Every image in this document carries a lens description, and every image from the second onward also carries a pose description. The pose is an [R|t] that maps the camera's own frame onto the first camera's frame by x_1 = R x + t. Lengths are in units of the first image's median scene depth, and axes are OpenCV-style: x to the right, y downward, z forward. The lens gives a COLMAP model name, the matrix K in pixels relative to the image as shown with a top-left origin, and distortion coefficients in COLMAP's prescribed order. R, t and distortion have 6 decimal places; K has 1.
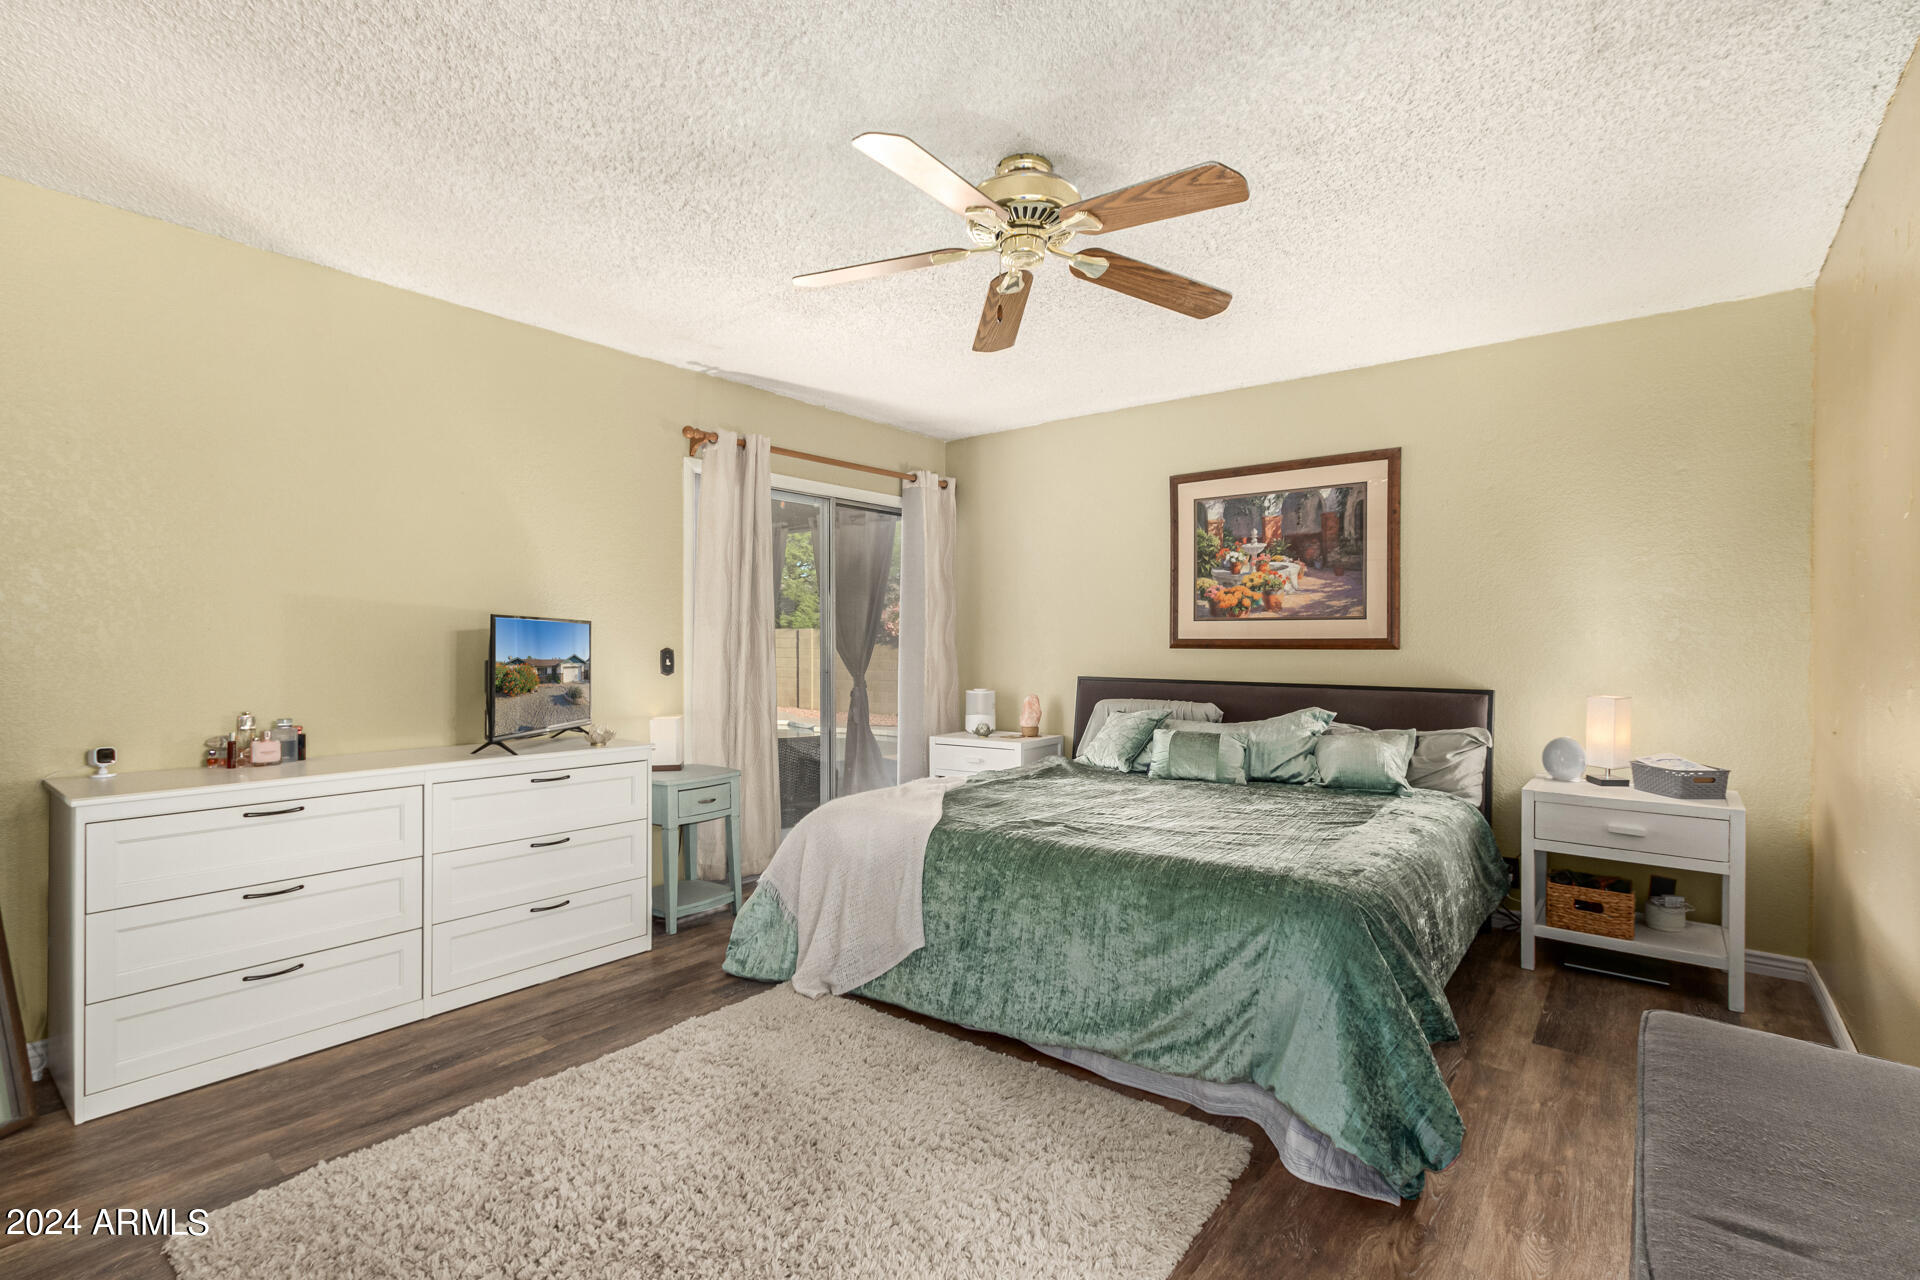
lens RADIAL K [[884.4, 0, 960.0], [0, 884.4, 640.0], [0, 0, 1]] dist [0.000083, 0.000612]
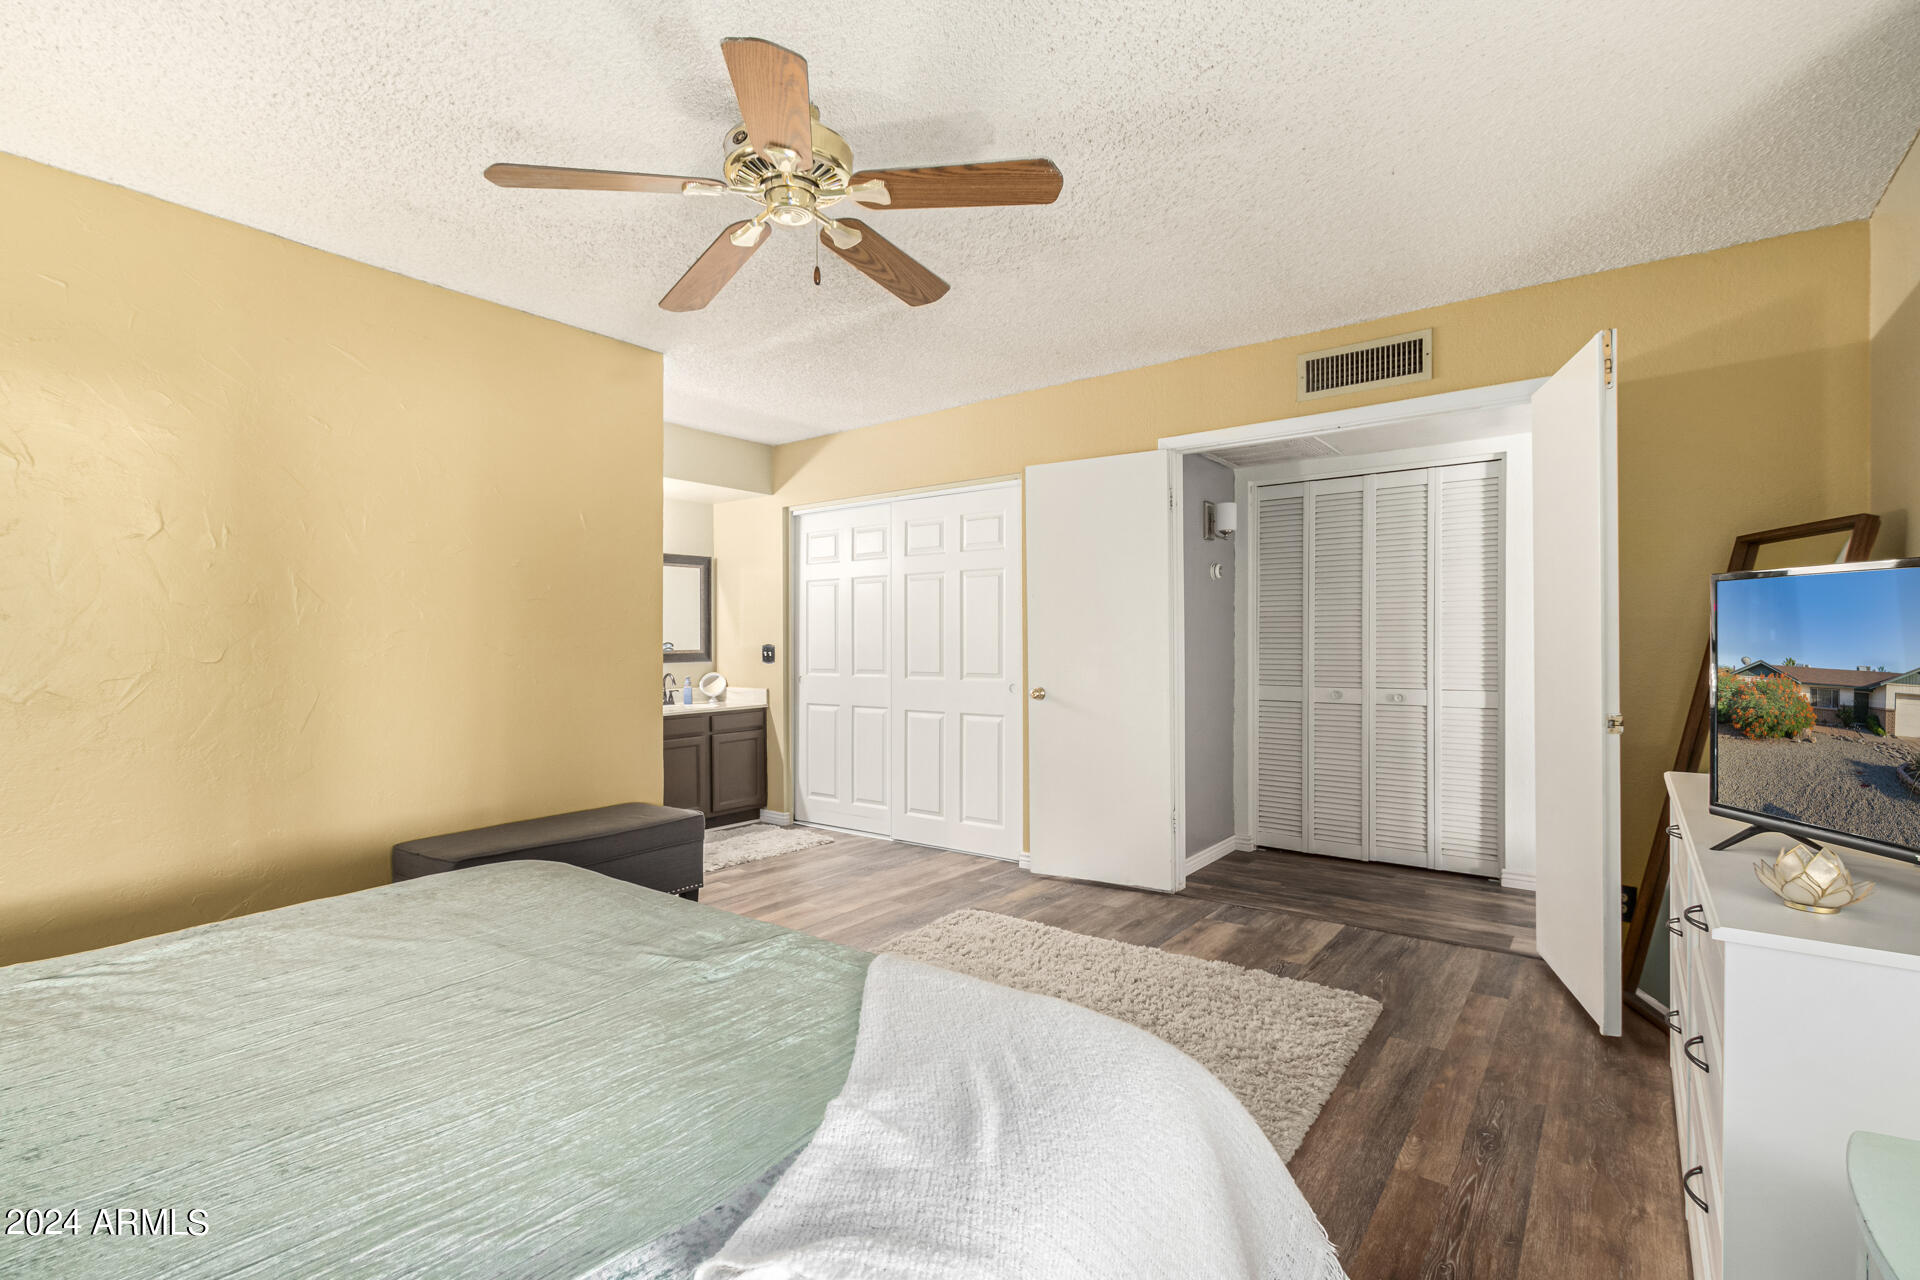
lens RADIAL K [[884.4, 0, 960.0], [0, 884.4, 640.0], [0, 0, 1]] dist [0.000083, 0.000612]
pose [[-0.999674, 0.002883, -0.025360, -0.061970], [0.002937, 0.999993, -0.002108, 0.009438], [0.025354, -0.002182, -0.999676, 1.589429]]
